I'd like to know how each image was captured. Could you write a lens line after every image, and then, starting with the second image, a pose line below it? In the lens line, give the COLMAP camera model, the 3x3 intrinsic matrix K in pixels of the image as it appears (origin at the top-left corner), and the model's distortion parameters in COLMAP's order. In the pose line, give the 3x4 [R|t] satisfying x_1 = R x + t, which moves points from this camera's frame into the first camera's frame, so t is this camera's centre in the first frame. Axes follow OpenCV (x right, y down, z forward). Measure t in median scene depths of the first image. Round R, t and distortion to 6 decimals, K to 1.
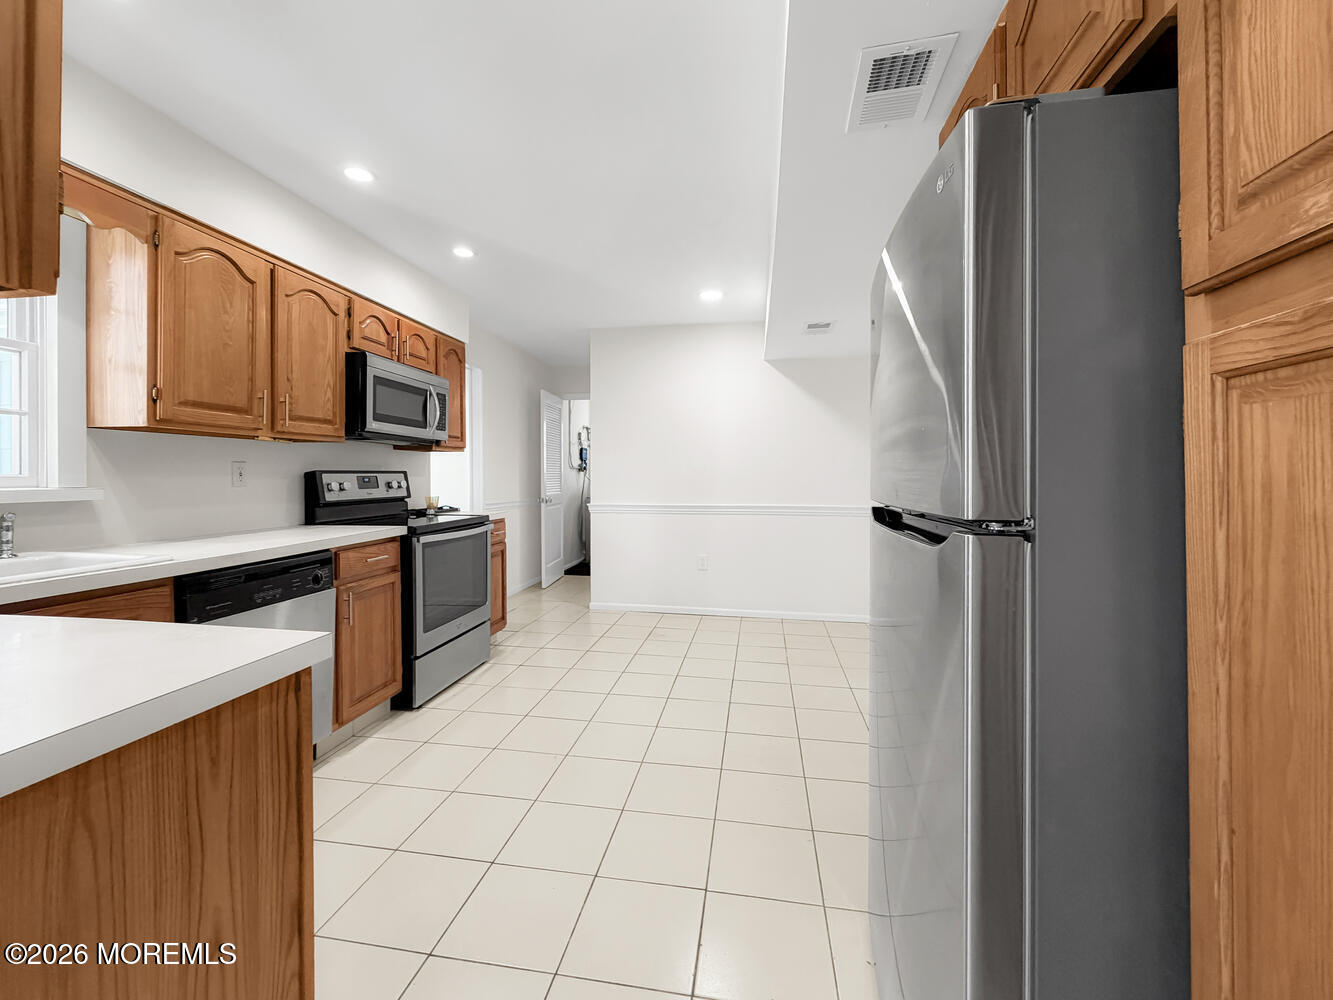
lens RADIAL K [[547.1, 0, 653.0], [0, 547.1, 470.8], [0, 0, 1]] dist [-0.010925, 0.000488]
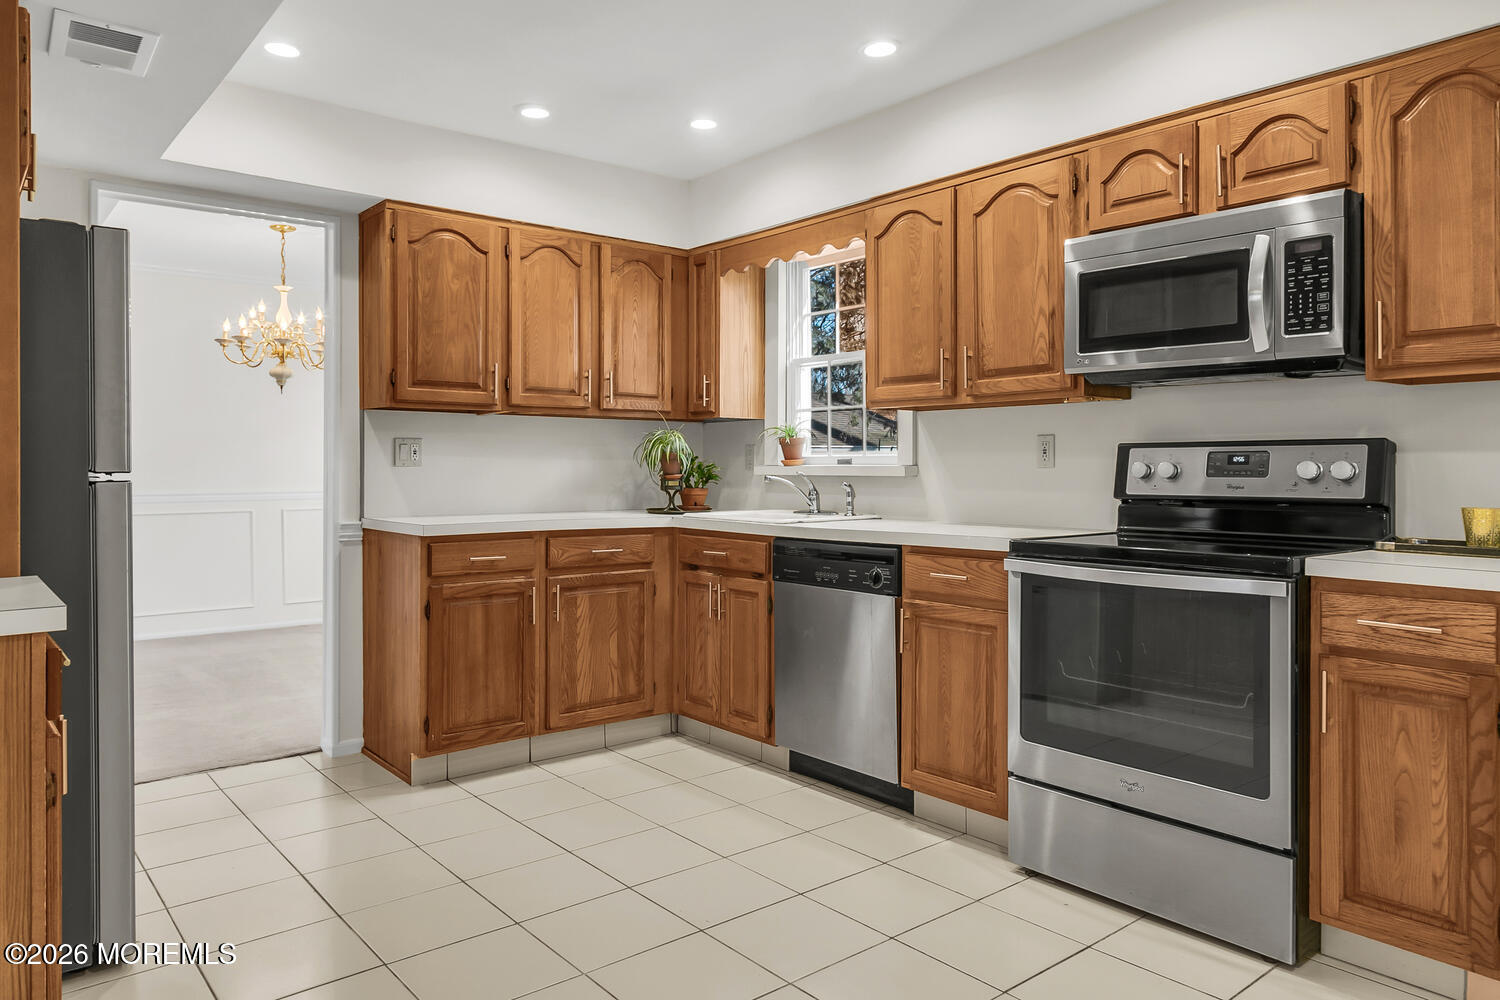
lens RADIAL K [[994.4, 0, 761.7], [0, 994.4, 467.0], [0, 0, 1]] dist [-0.005847, -0.003151]
pose [[-0.629878, 0.000464, -0.776694, 0.535301], [0.006025, 0.999973, -0.004288, 0.030182], [0.776671, -0.007381, -0.629863, 1.482059]]
